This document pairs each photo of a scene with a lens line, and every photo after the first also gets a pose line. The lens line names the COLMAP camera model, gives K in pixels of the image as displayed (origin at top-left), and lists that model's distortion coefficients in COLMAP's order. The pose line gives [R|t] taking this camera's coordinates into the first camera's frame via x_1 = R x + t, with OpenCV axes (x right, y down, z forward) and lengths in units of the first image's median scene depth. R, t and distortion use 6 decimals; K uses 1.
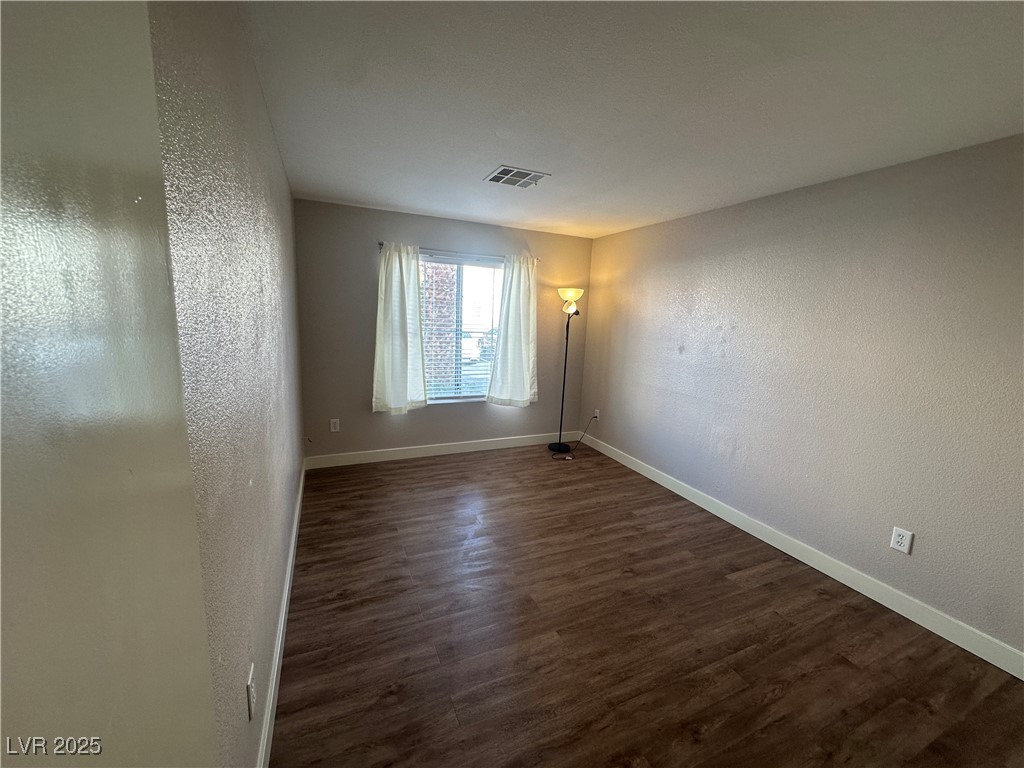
lens RADIAL K [[408.5, 0, 510.2], [0, 408.5, 383.0], [0, 0, 1]] dist [0.000514, -0.000042]
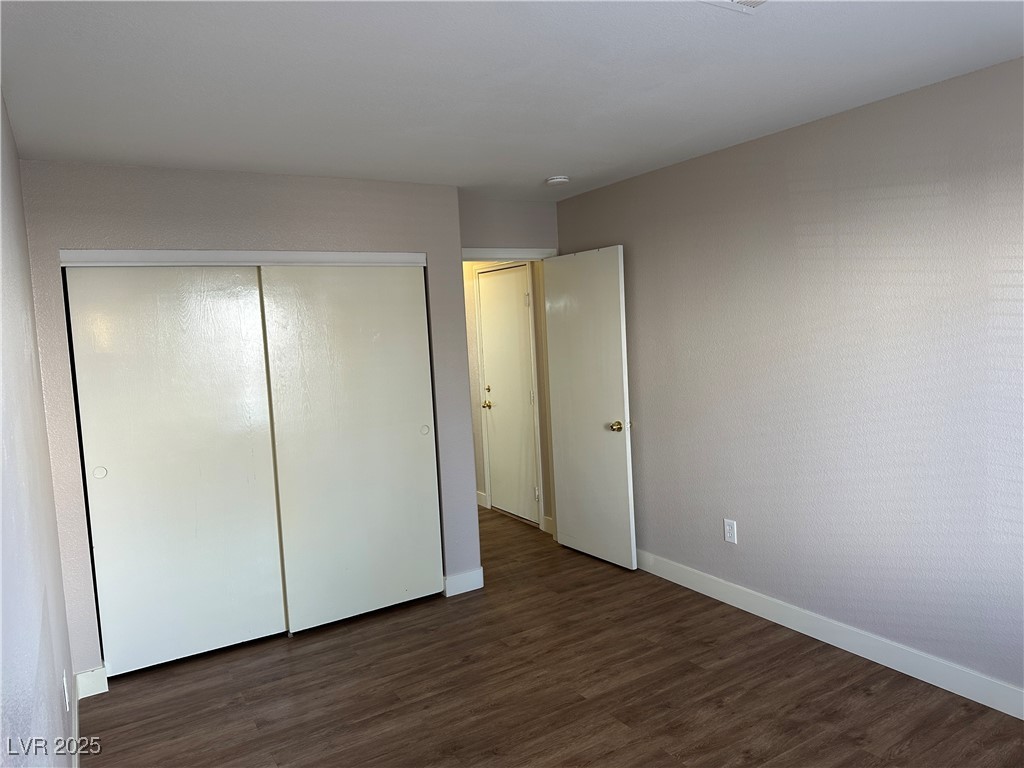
lens RADIAL K [[716.3, 0, 513.1], [0, 716.3, 383.4], [0, 0, 1]] dist [-0.005661, -0.001880]
pose [[-0.991307, 0.022605, -0.129614, 0.465289], [-0.009755, 0.969792, 0.243738, -0.416552], [0.131208, 0.242884, -0.961141, 2.377039]]
